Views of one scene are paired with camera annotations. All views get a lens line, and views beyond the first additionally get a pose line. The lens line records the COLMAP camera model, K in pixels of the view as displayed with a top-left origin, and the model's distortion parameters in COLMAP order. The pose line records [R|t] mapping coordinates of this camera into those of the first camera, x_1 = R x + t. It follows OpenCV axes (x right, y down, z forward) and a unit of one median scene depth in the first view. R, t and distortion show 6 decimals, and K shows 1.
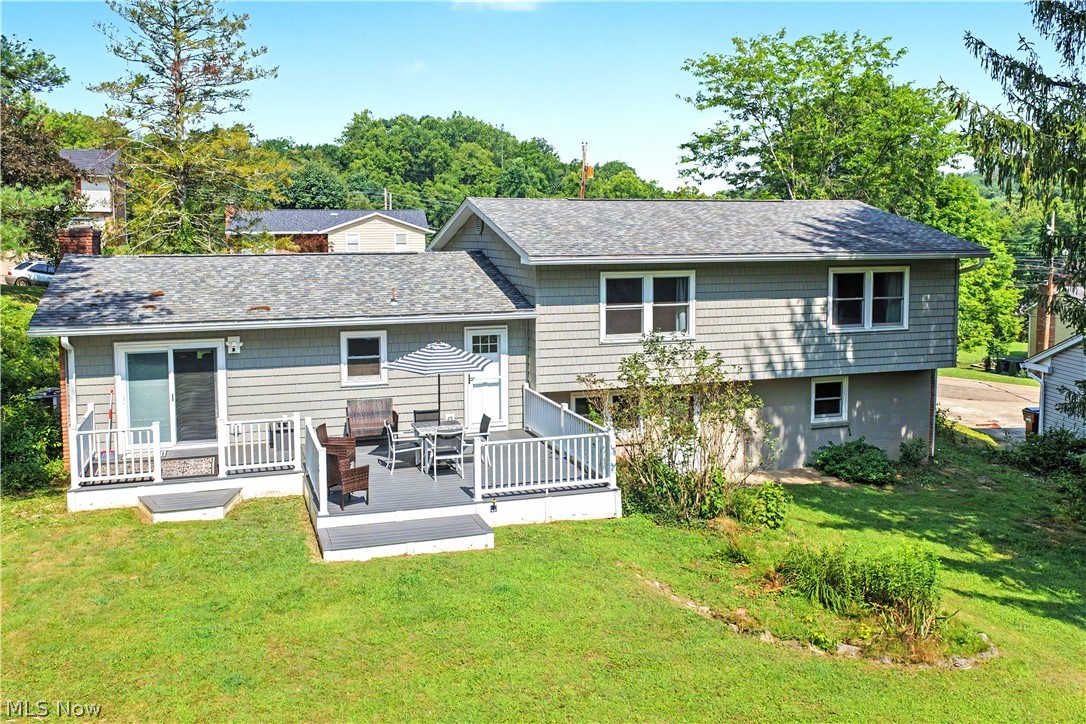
lens RADIAL K [[975.0, 0, 545.5], [0, 975.0, 312.1], [0, 0, 1]] dist [-0.002784, -0.005645]
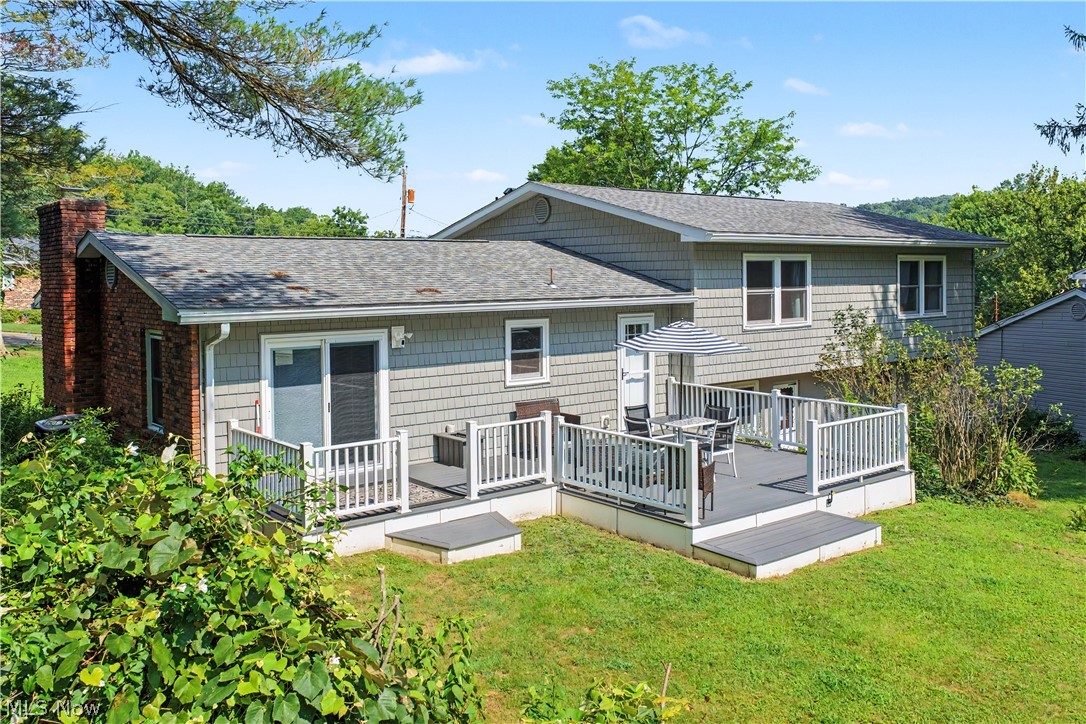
lens RADIAL K [[939.7, 0, 552.5], [0, 939.7, 290.9], [0, 0, 1]] dist [0.001233, -0.000841]
pose [[0.935494, -0.011514, 0.353154, -0.451317], [0.036752, 0.997219, -0.064841, 0.048353], [-0.351425, 0.073637, 0.933316, 0.238553]]
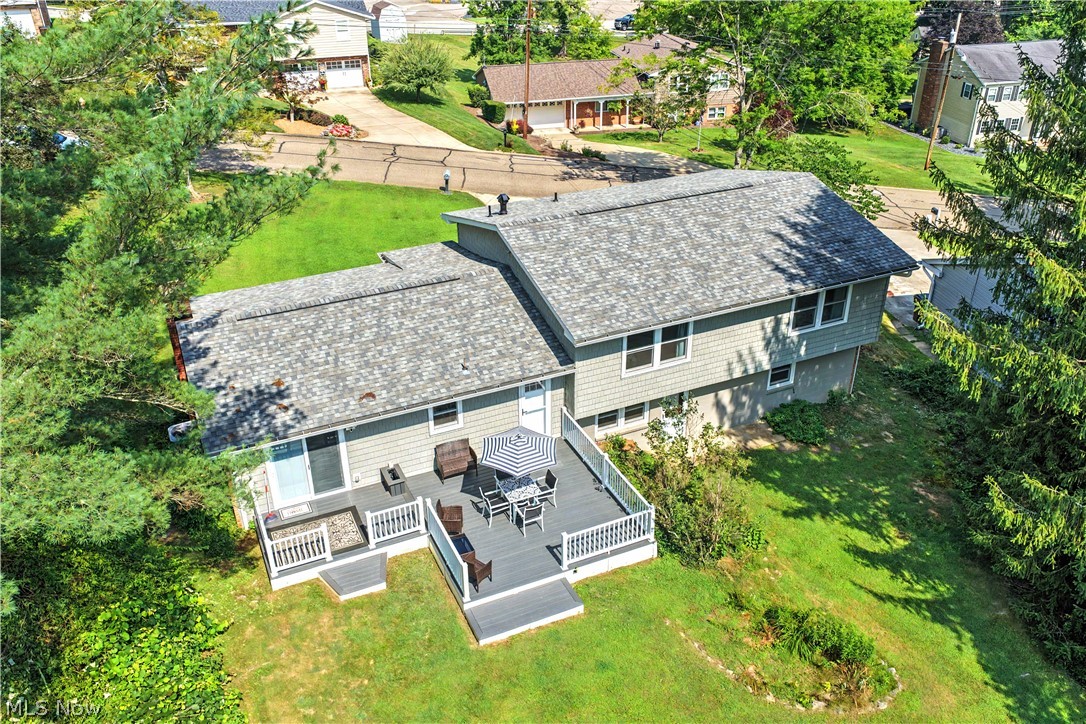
lens RADIAL K [[905.8, 0, 543.0], [0, 905.8, 362.0], [0, 0, 1]] dist [-0.011570, 0.003611]
pose [[0.994389, -0.055613, 0.089987, -0.162456], [0.014376, 0.913812, 0.405884, -0.501427], [-0.104804, -0.402313, 0.909484, -0.076887]]
